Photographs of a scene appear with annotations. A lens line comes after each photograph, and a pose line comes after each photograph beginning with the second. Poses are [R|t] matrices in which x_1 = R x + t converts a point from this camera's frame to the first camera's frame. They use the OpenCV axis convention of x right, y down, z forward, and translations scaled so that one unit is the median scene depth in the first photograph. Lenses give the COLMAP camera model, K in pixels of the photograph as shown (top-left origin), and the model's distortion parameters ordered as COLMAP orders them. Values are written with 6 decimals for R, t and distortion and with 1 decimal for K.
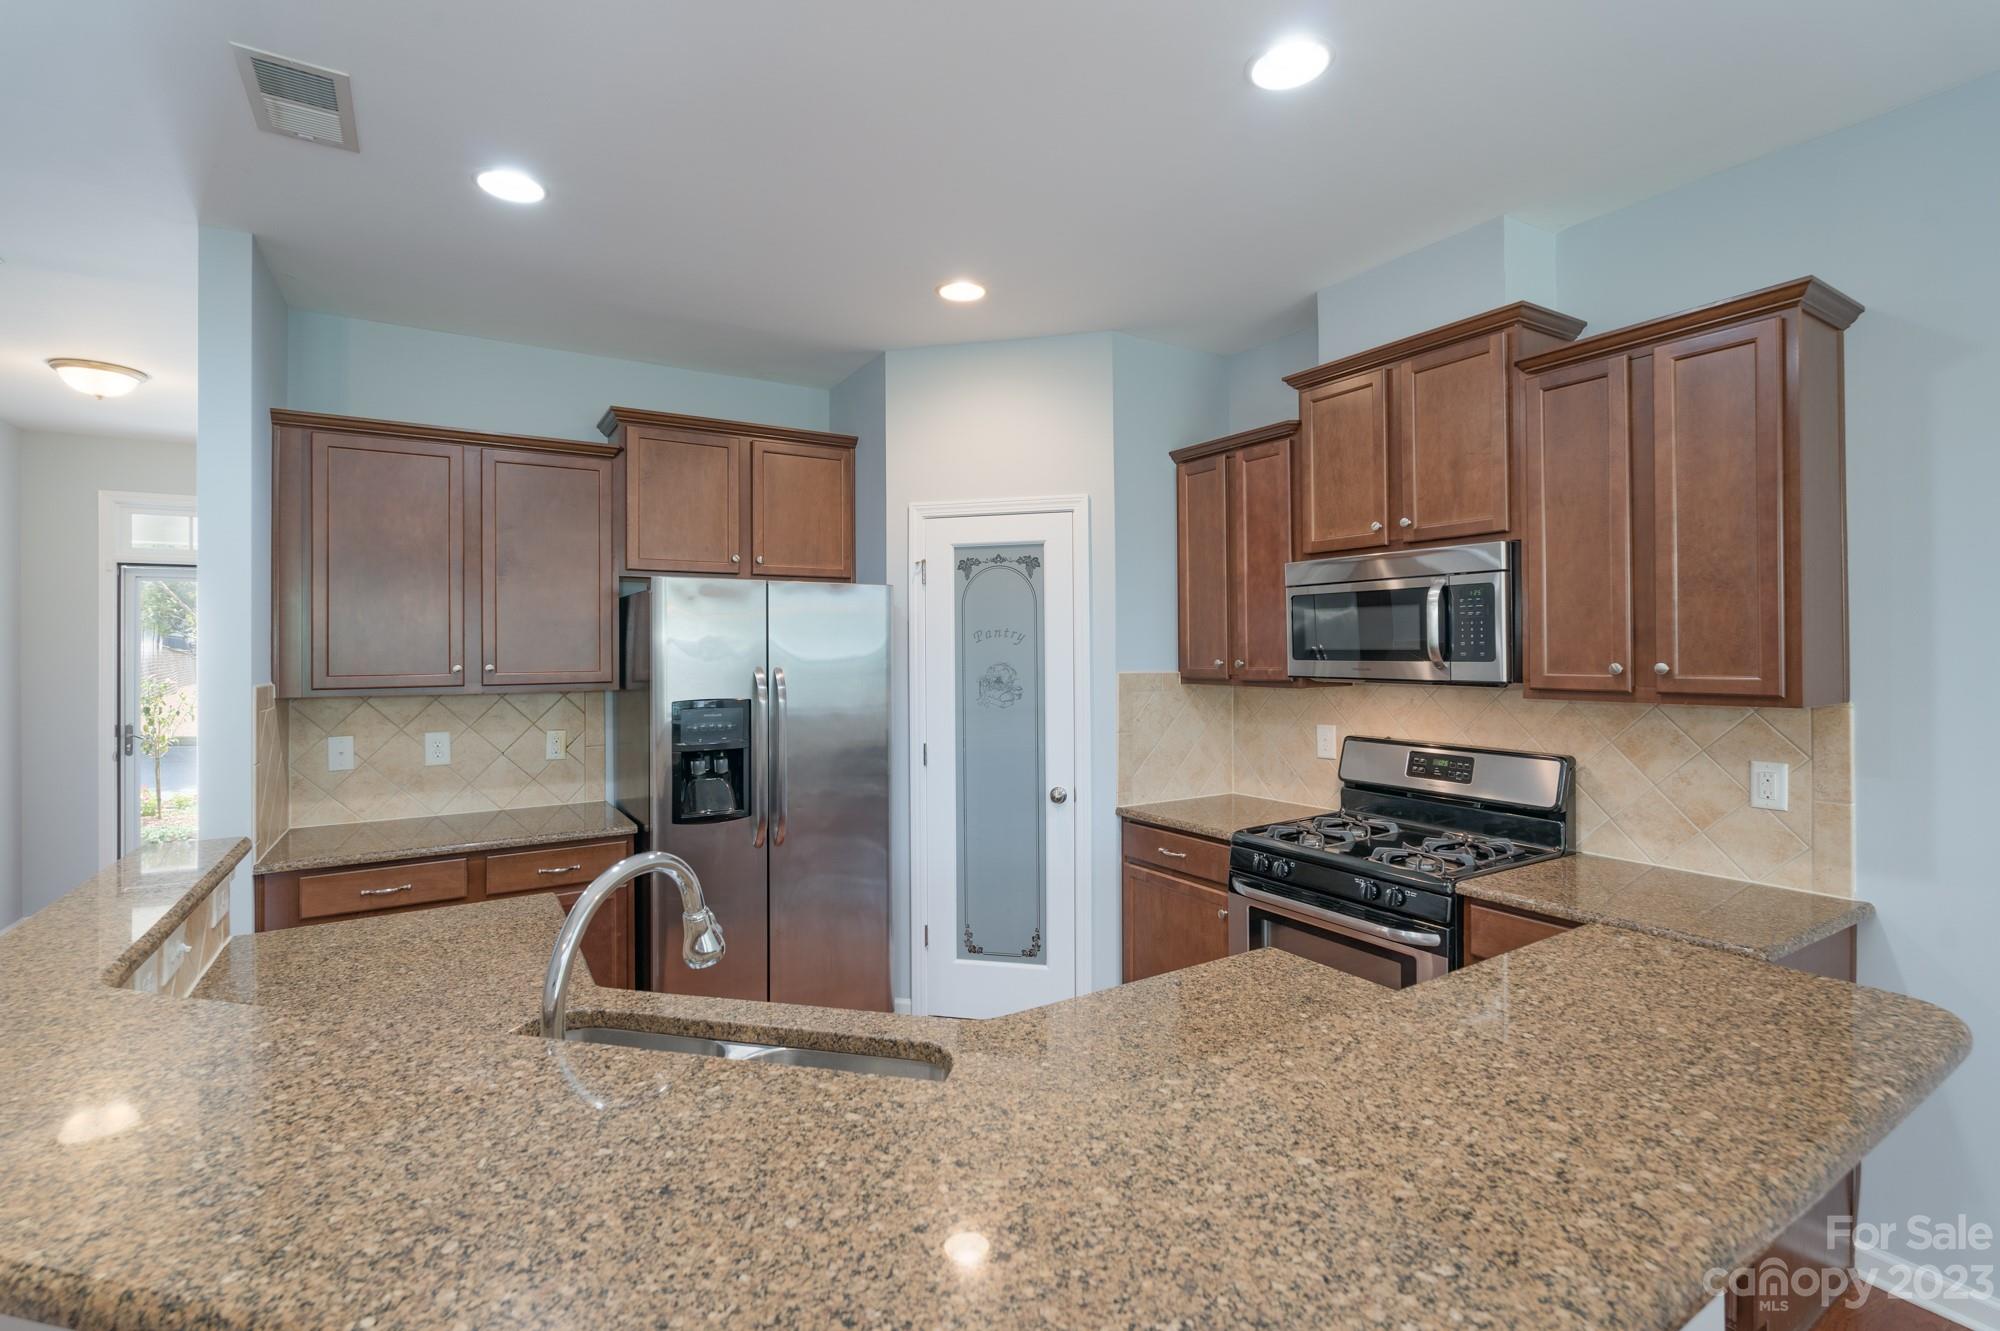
lens RADIAL K [[905.2, 0, 992.5], [0, 905.2, 637.8], [0, 0, 1]] dist [-0.001897, -0.000236]
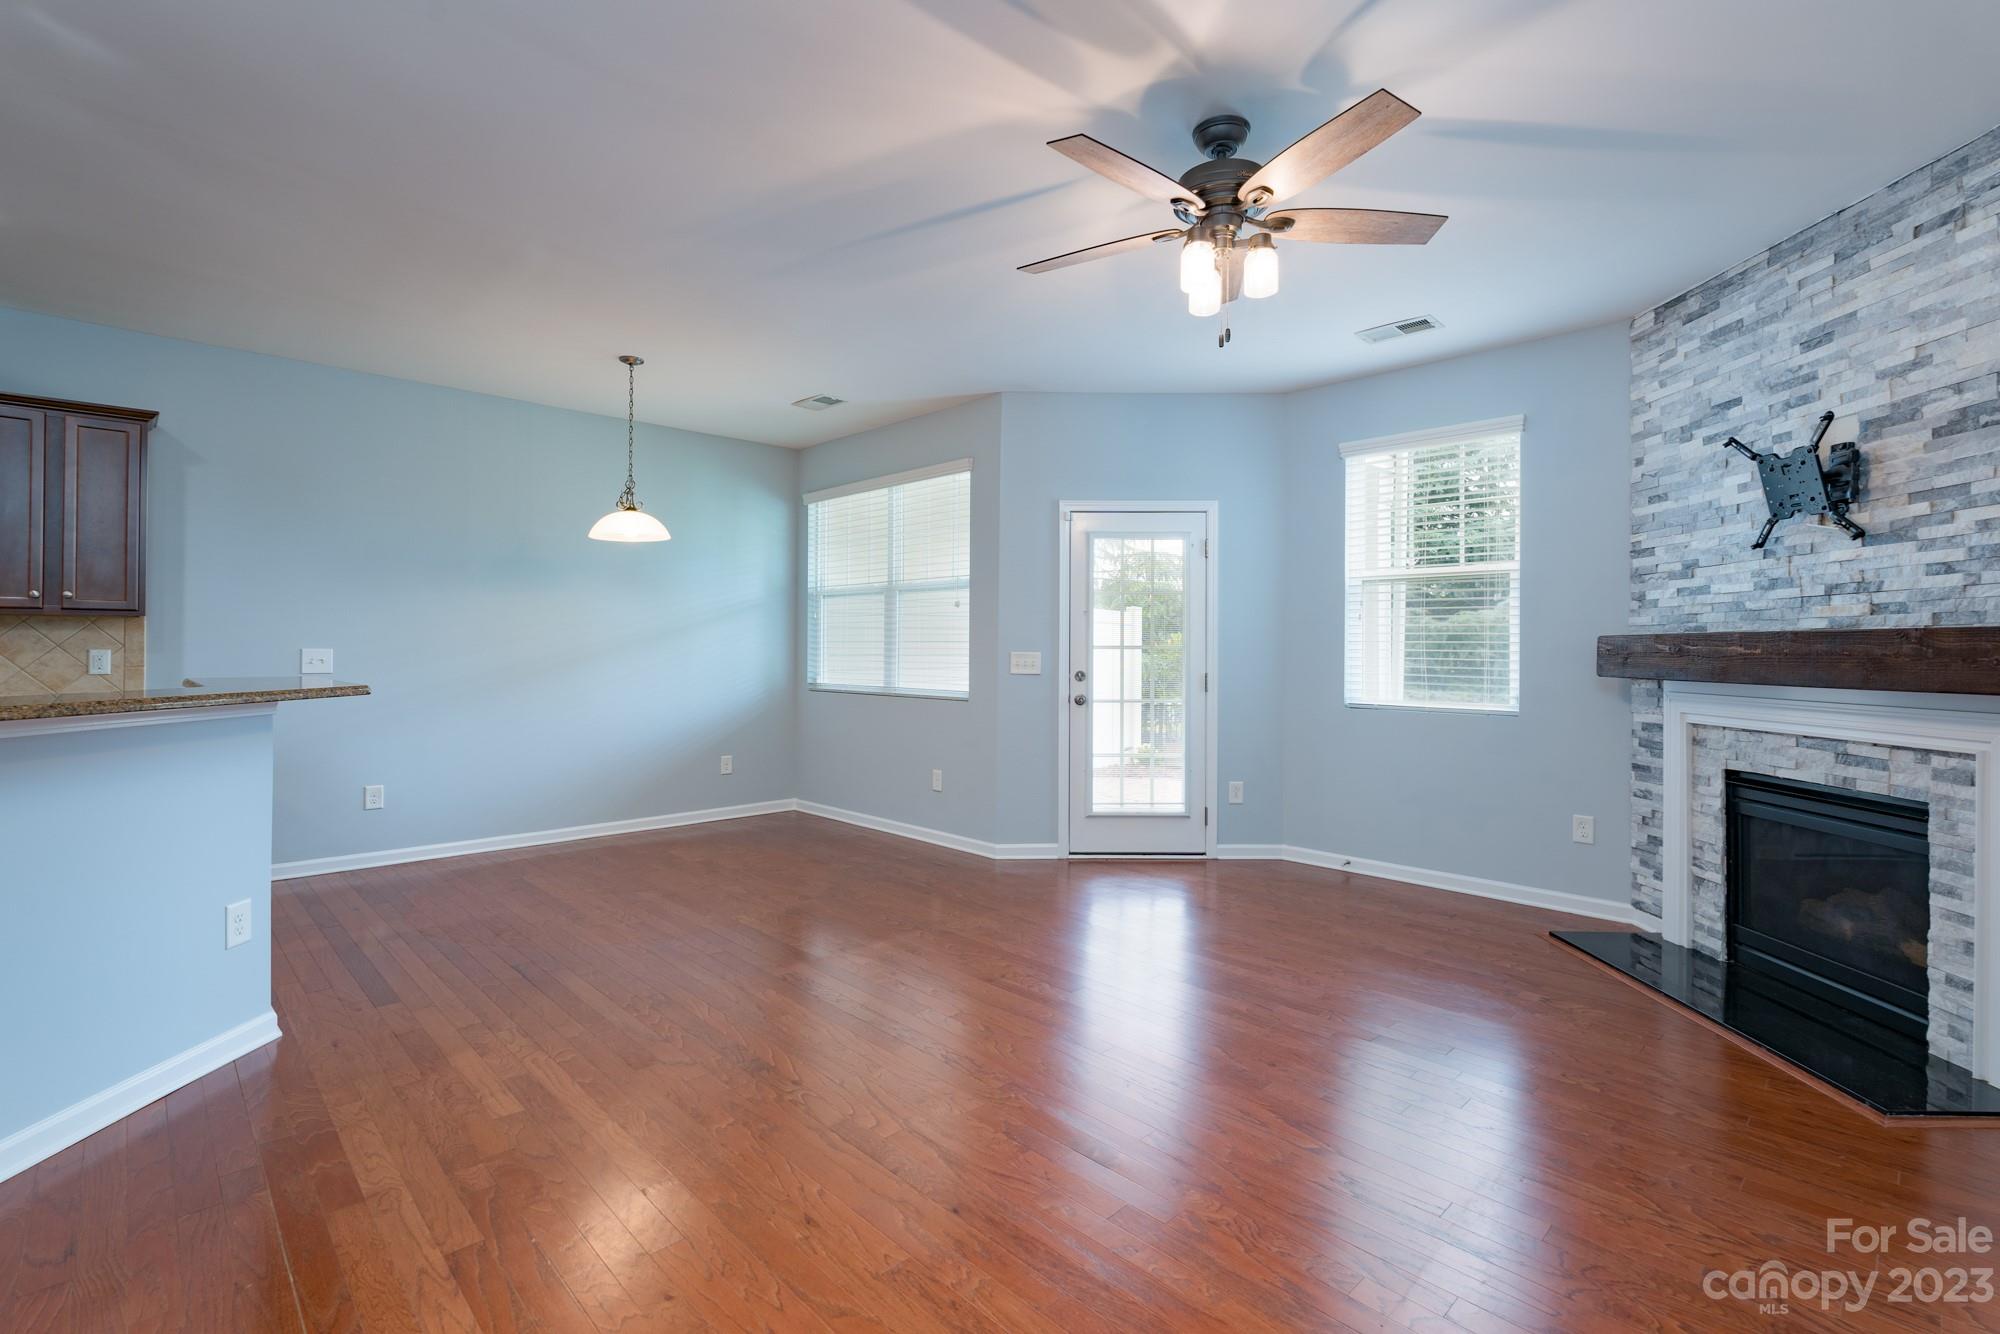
lens RADIAL K [[905.2, 0, 992.5], [0, 905.2, 639.3], [0, 0, 1]] dist [-0.001897, -0.000236]
pose [[-0.221729, 0.018318, 0.974936, -0.939059], [-0.012915, 0.999681, -0.021720, 0.091695], [-0.975023, -0.017407, -0.221422, -0.260833]]
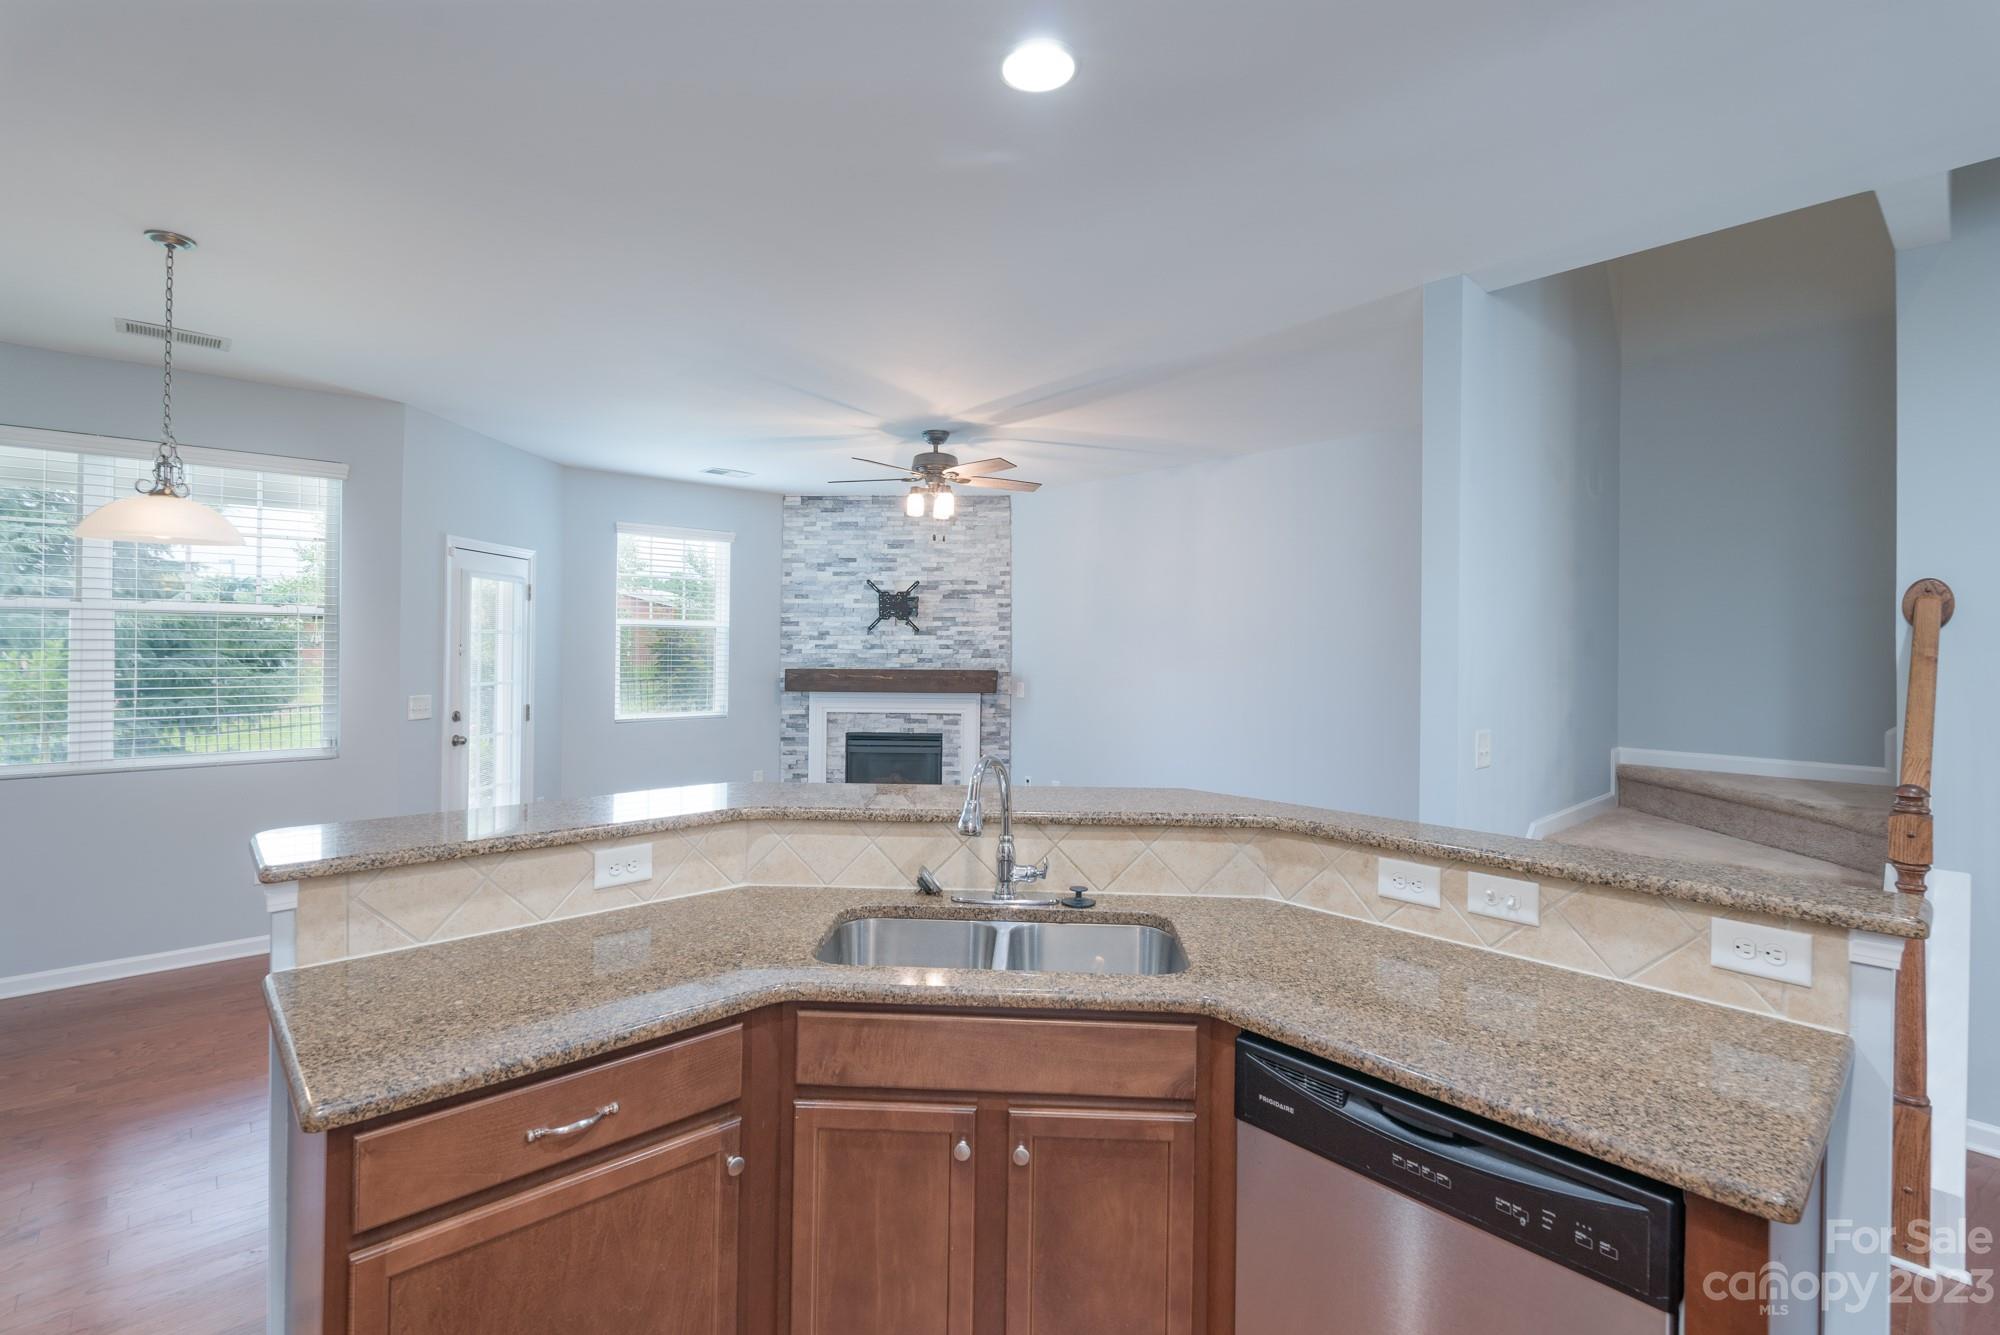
lens RADIAL K [[907.3, 0, 986.9], [0, 907.3, 633.7], [0, 0, 1]] dist [-0.001442, 0.000003]
pose [[-0.982664, -0.000522, -0.185397, -0.018221], [0.003464, 0.999770, -0.021176, 0.013930], [0.185366, -0.021451, -0.982435, 0.943633]]
